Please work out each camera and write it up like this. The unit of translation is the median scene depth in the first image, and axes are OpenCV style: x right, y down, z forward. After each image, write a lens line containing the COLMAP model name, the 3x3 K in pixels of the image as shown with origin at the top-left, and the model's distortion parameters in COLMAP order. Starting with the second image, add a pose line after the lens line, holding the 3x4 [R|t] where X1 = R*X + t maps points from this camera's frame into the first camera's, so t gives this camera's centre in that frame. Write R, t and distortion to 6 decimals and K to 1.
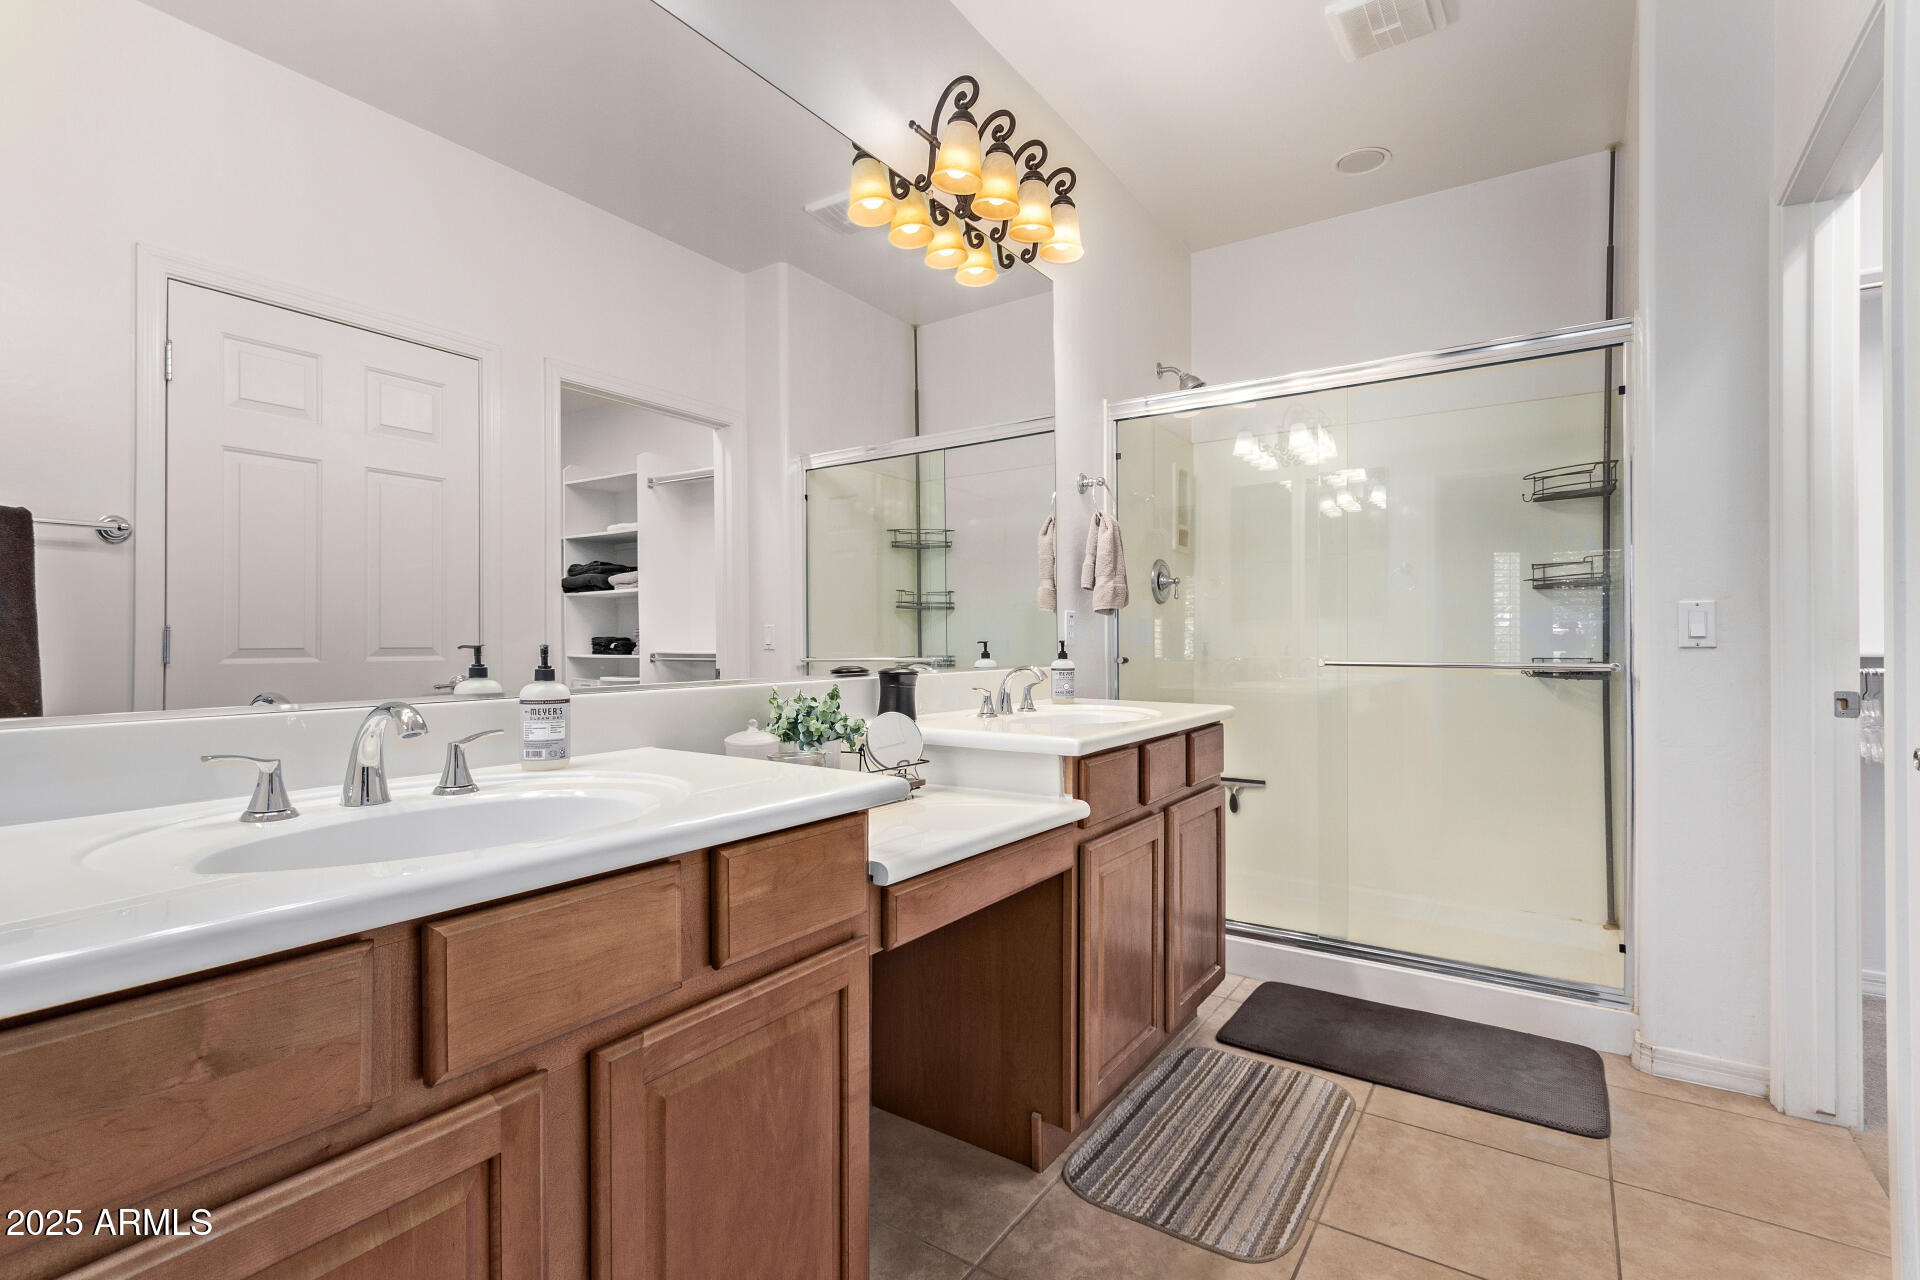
lens RADIAL K [[899.5, 0, 964.5], [0, 899.5, 636.8], [0, 0, 1]] dist [-0.015705, -0.000191]
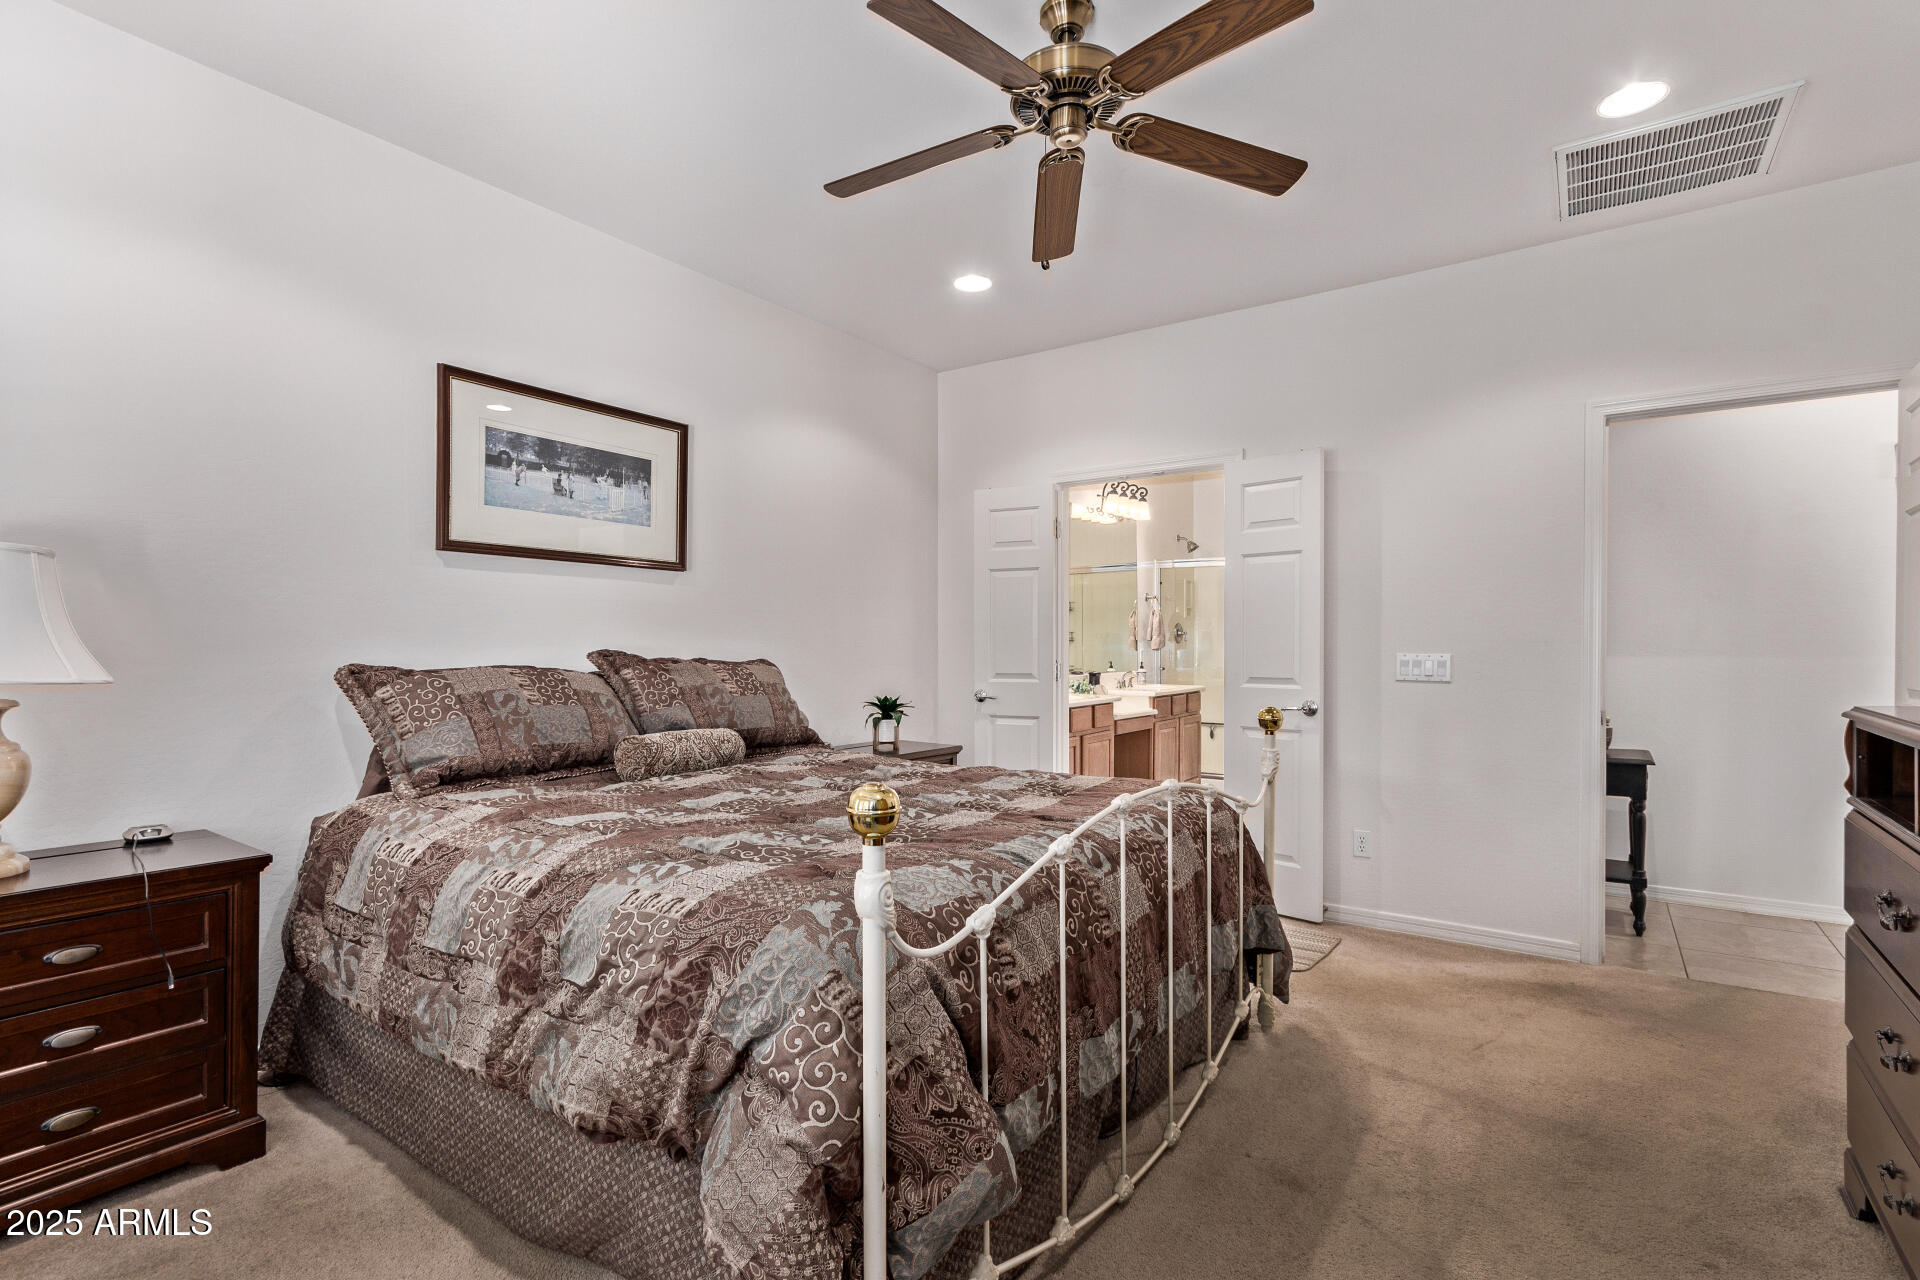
lens RADIAL K [[899.5, 0, 968.4], [0, 899.5, 643.4], [0, 0, 1]] dist [-0.015705, -0.000191]
pose [[0.999872, 0.002590, -0.015778, -0.329808], [-0.002582, 0.999997, 0.000548, -0.045722], [0.015780, -0.000507, 0.999875, -1.525822]]
